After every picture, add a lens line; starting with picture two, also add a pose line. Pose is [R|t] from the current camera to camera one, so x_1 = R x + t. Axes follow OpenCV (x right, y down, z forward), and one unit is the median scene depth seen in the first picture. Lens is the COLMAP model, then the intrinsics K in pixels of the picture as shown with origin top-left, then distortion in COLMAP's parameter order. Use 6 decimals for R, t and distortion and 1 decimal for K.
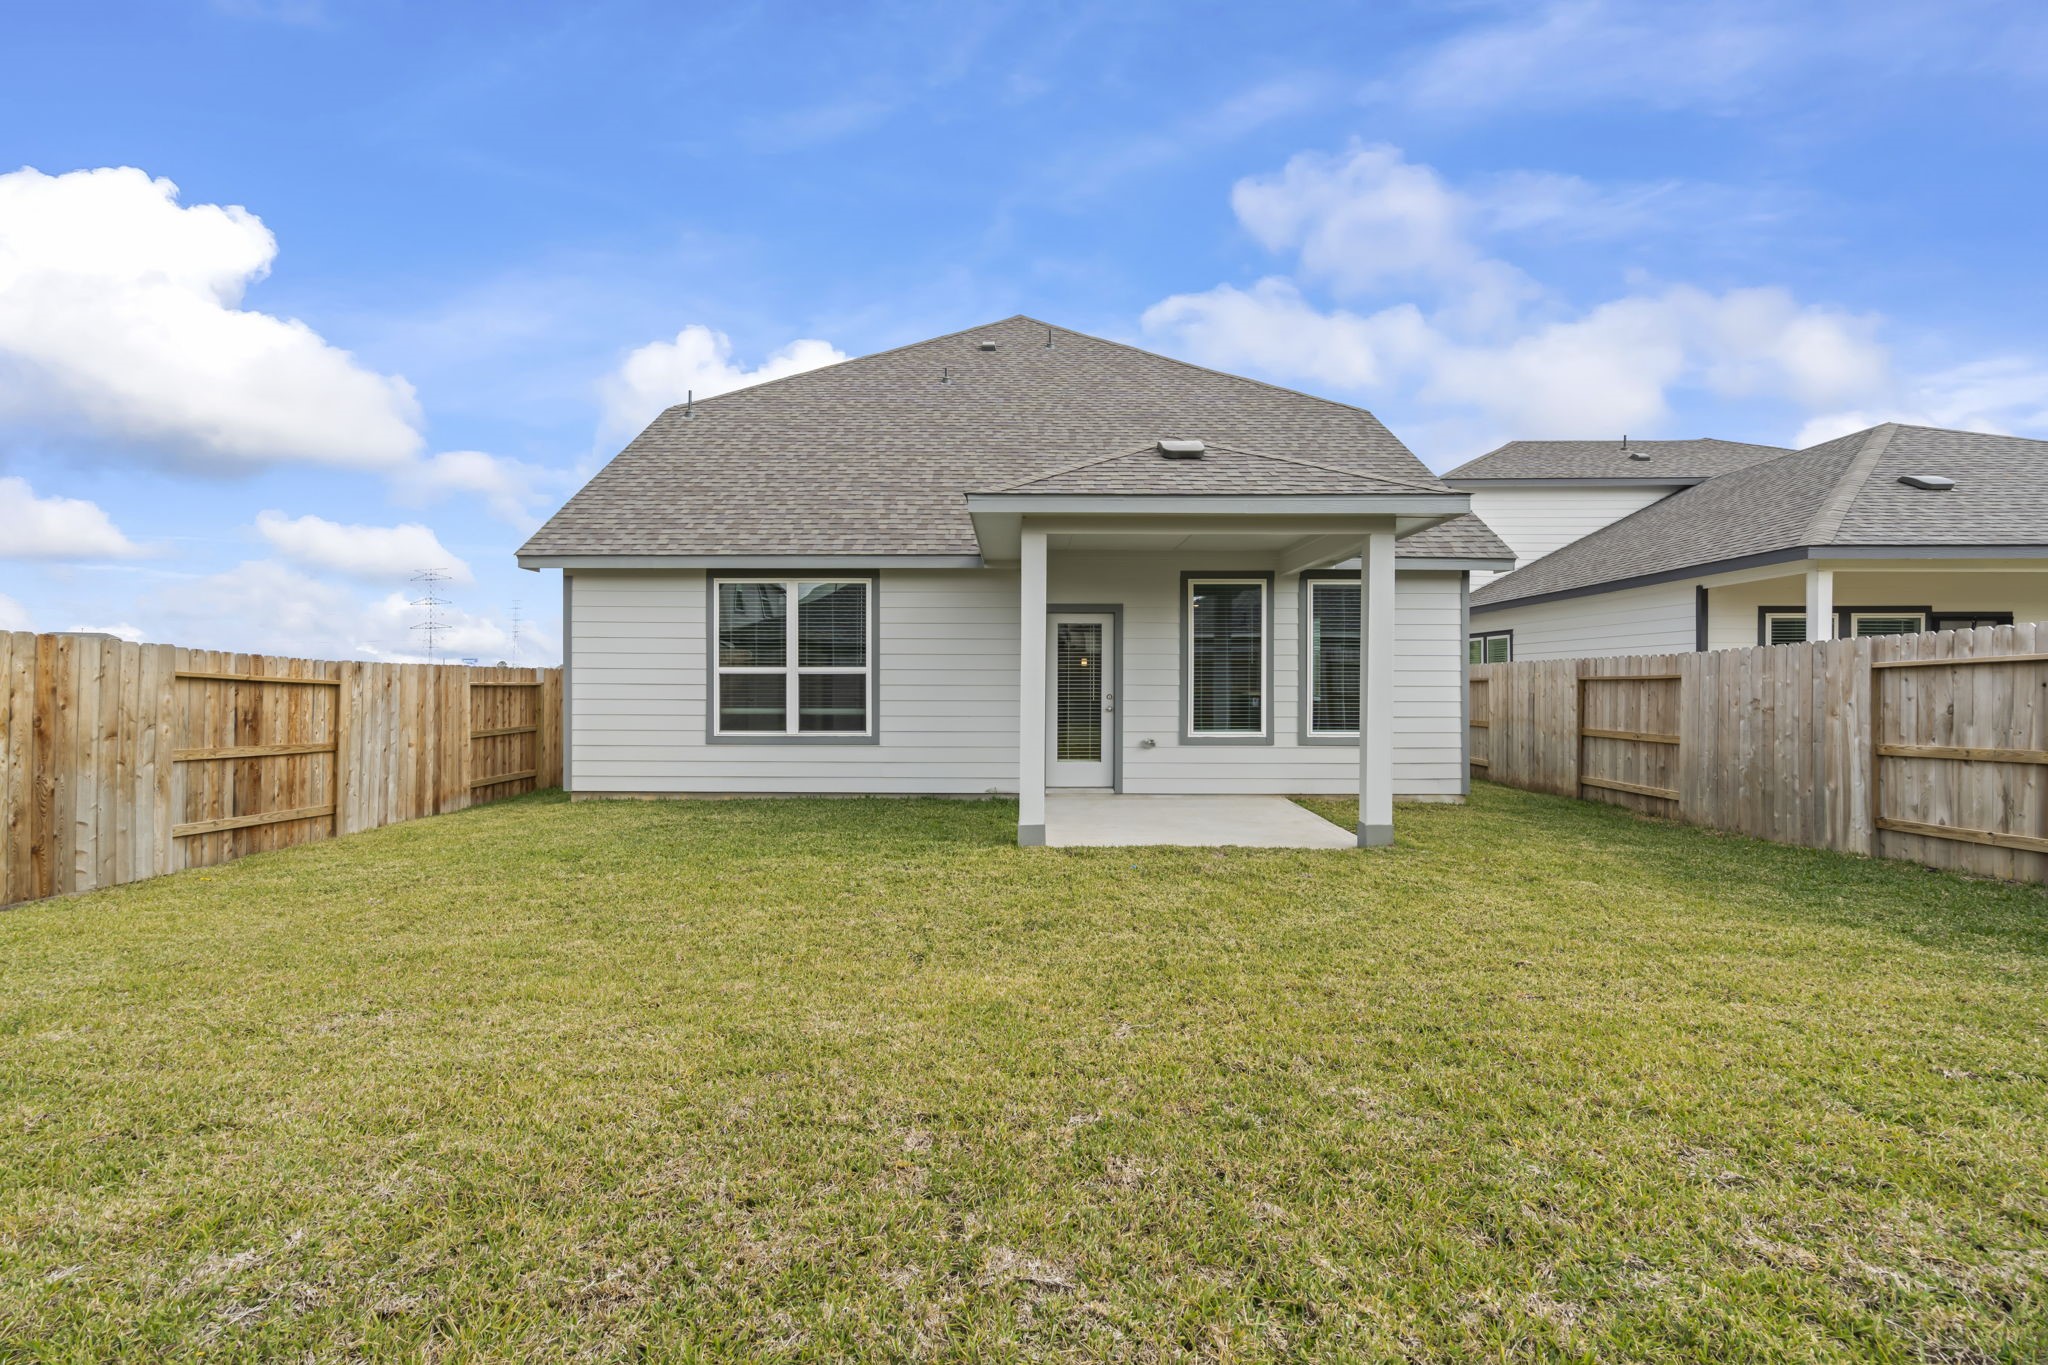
lens RADIAL K [[939.7, 0, 1020.8], [0, 939.7, 672.3], [0, 0, 1]] dist [-0.001581, -0.000081]
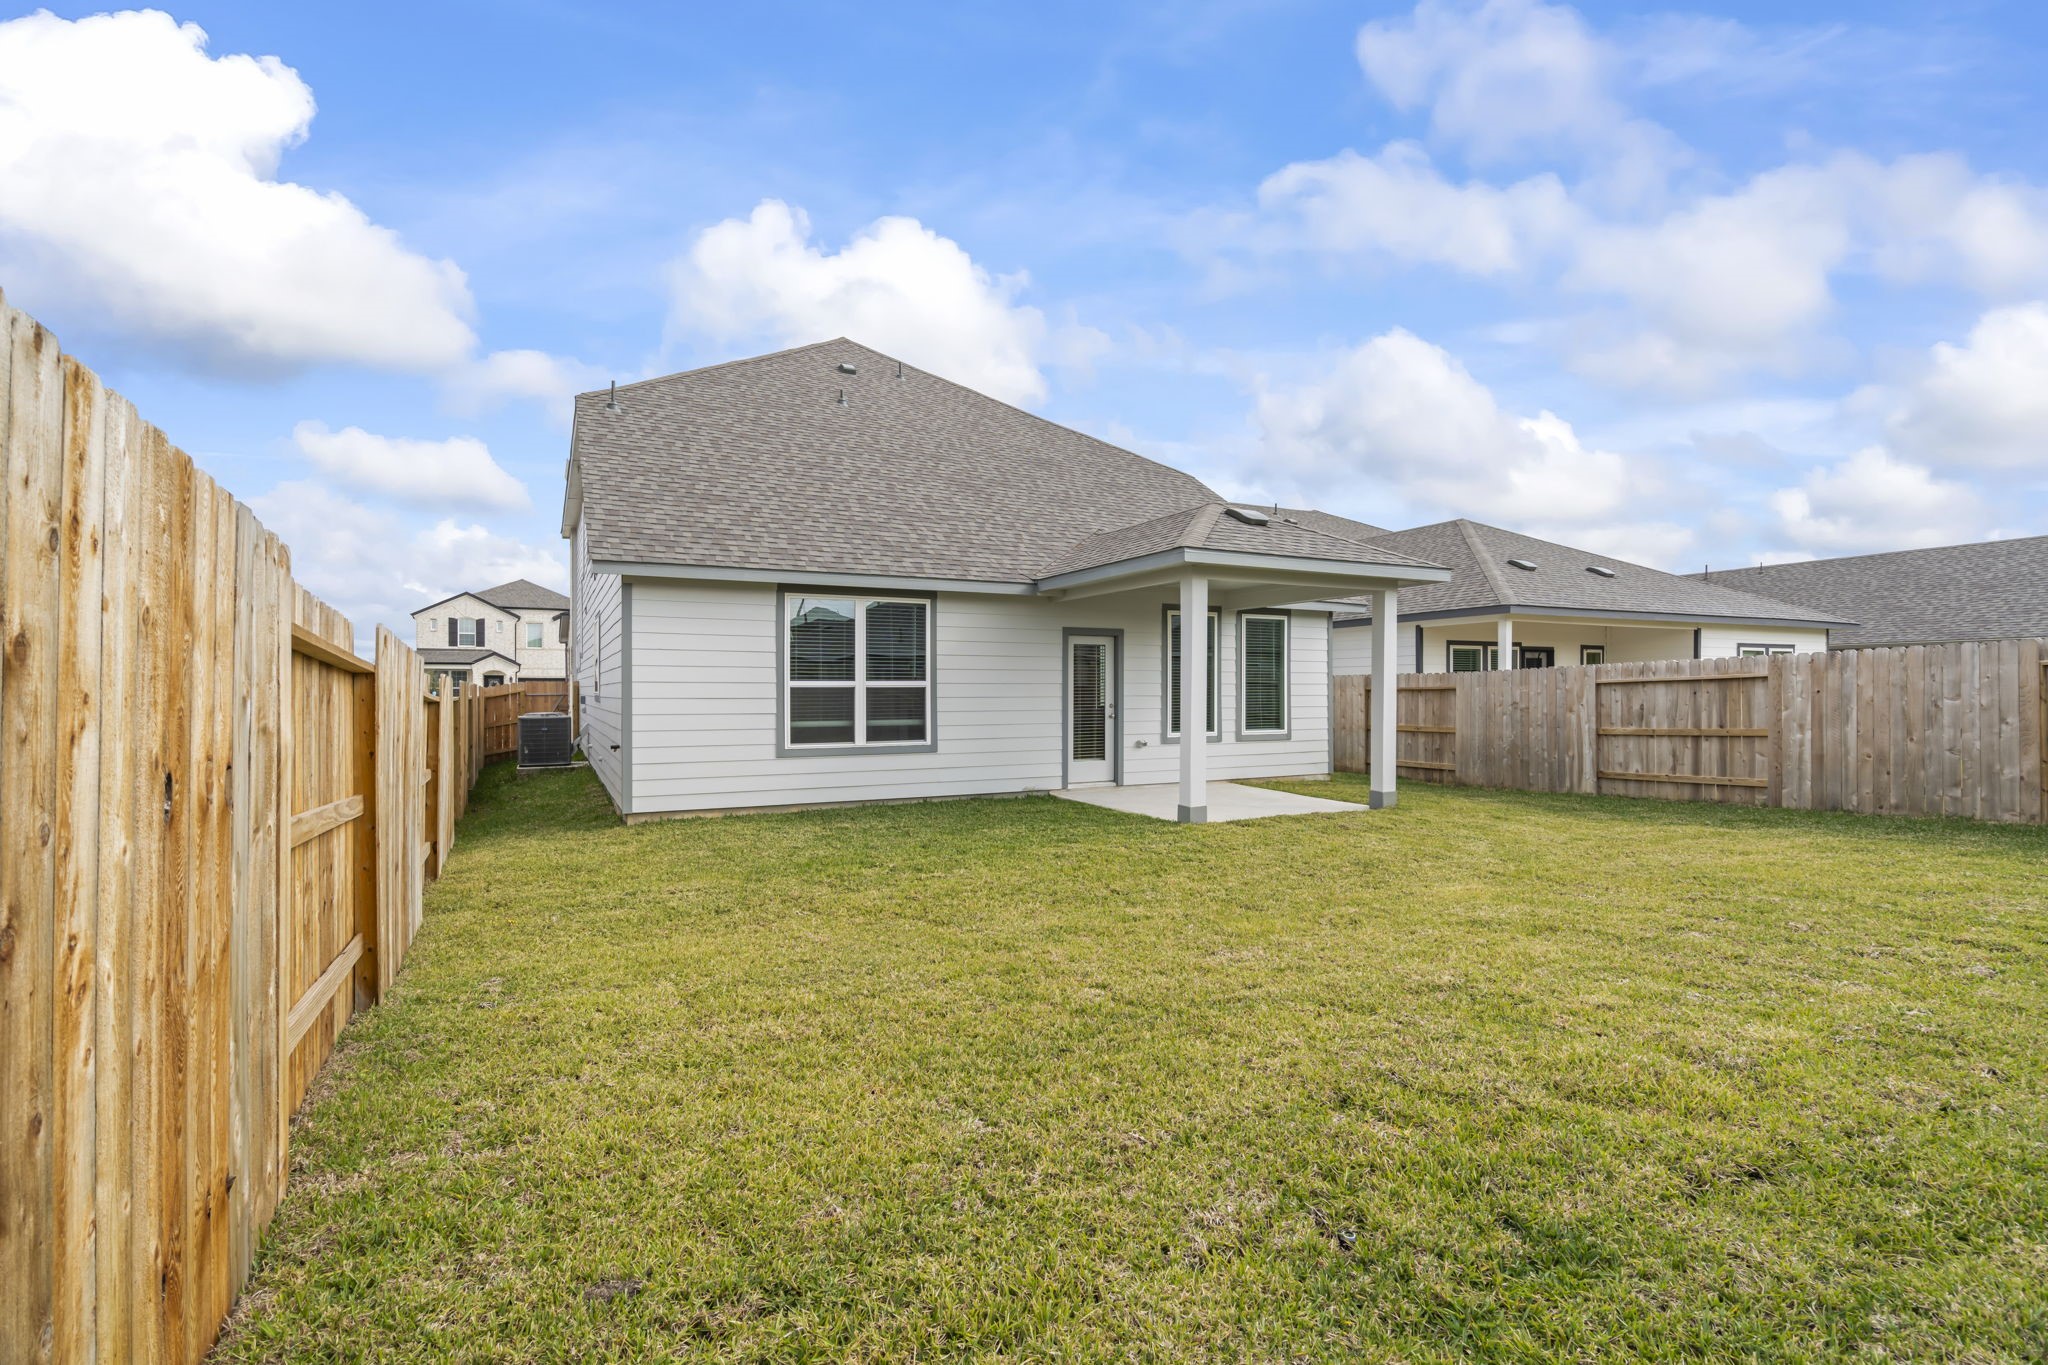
lens RADIAL K [[950.5, 0, 1024.0], [0, 950.5, 682.5], [0, 0, 1]] dist [0.002487, 0.000302]
pose [[0.880594, -0.000014, 0.473871, -0.585709], [-0.000961, 0.999998, 0.001816, -0.005959], [-0.473870, -0.002054, 0.880593, -0.019153]]
